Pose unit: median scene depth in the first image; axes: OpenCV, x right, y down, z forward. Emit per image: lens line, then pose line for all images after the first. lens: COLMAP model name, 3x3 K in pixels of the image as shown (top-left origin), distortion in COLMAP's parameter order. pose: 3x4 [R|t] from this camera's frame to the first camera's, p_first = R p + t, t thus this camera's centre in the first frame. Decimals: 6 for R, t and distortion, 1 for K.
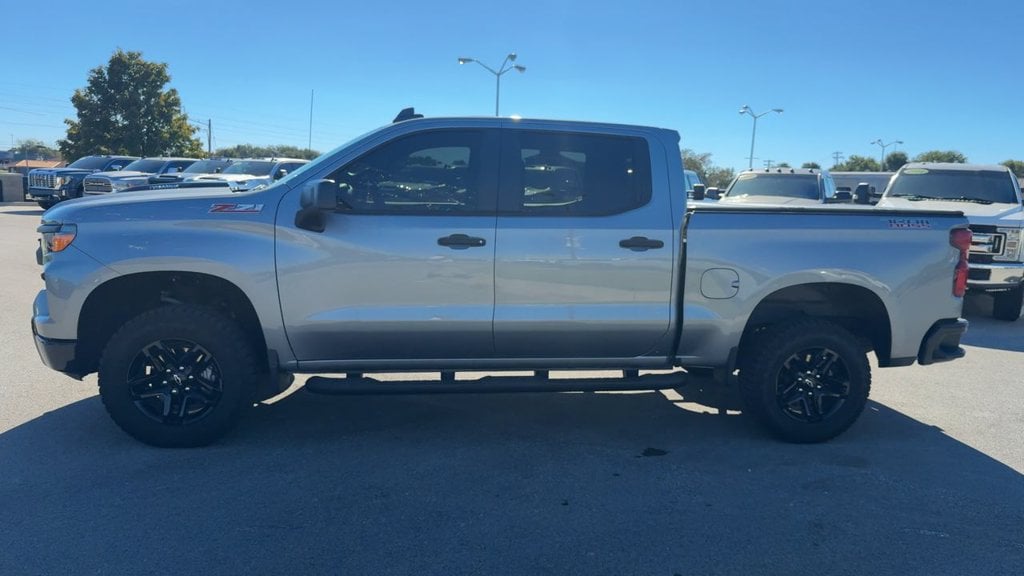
lens RADIAL K [[787.4, 0, 578.3], [0, 787.4, 314.0], [0, 0, 1]] dist [0.033048, -0.057458]
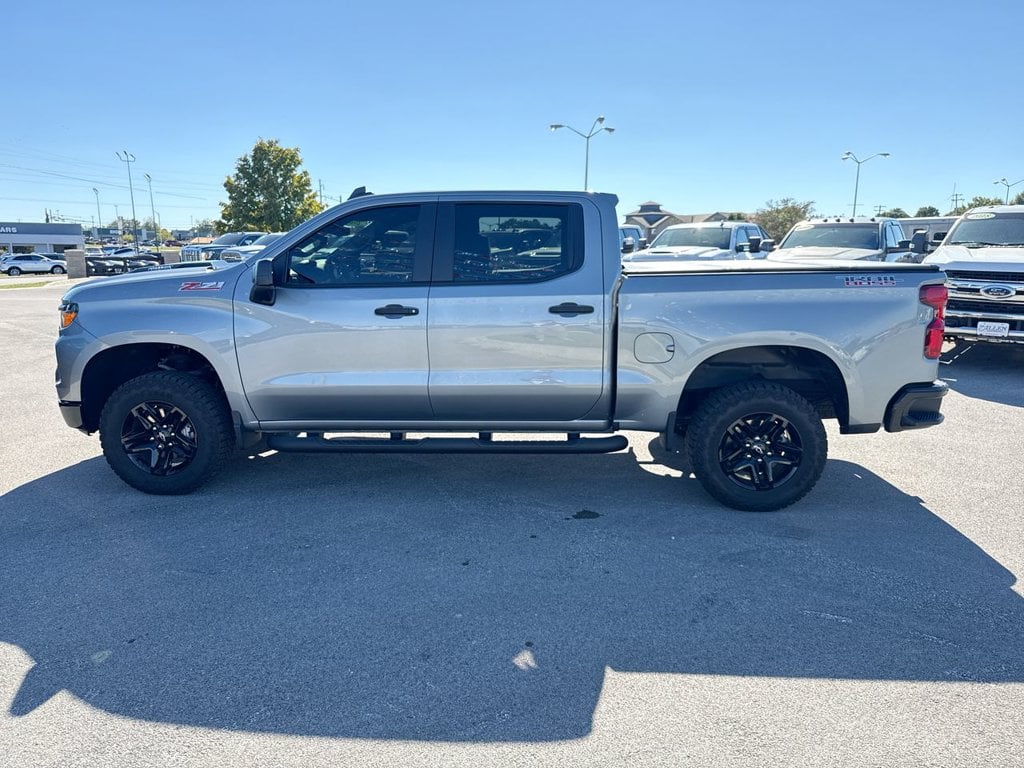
lens RADIAL K [[743.5, 0, 510.7], [0, 743.5, 388.4], [0, 0, 1]] dist [0.012844, -0.027689]
pose [[0.975349, 0.003432, -0.220640, 0.197919], [0.003451, 0.999520, 0.030803, -0.016210], [0.220640, -0.030805, 0.974869, 0.047512]]
